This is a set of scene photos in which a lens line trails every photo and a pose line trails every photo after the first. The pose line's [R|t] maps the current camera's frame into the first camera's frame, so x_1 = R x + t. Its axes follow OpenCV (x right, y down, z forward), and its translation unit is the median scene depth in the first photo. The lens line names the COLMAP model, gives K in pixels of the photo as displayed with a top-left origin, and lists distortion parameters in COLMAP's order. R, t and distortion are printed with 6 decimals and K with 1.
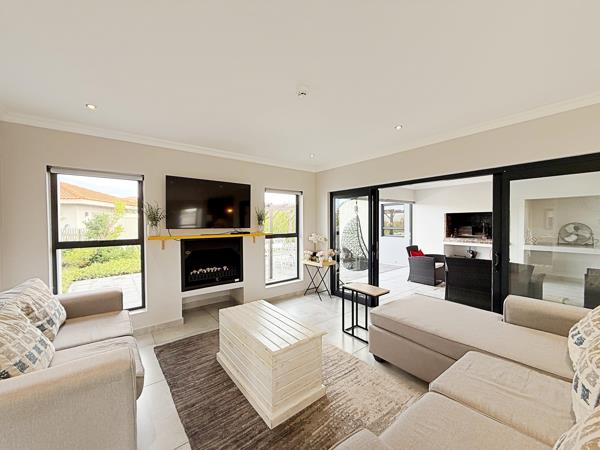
lens RADIAL K [[238.3, 0, 298.7], [0, 238.3, 225.7], [0, 0, 1]] dist [0.001198, -0.000065]
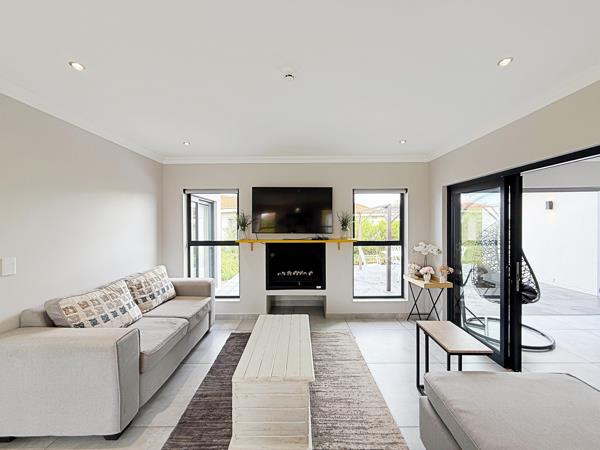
lens RADIAL K [[238.3, 0, 298.7], [0, 238.3, 225.7], [0, 0, 1]] dist [0.001198, -0.000065]
pose [[0.782816, 0.006590, -0.622219, 0.273709], [-0.009273, 0.999956, -0.001075, -0.019314], [0.622184, 0.006611, 0.782843, 0.188332]]
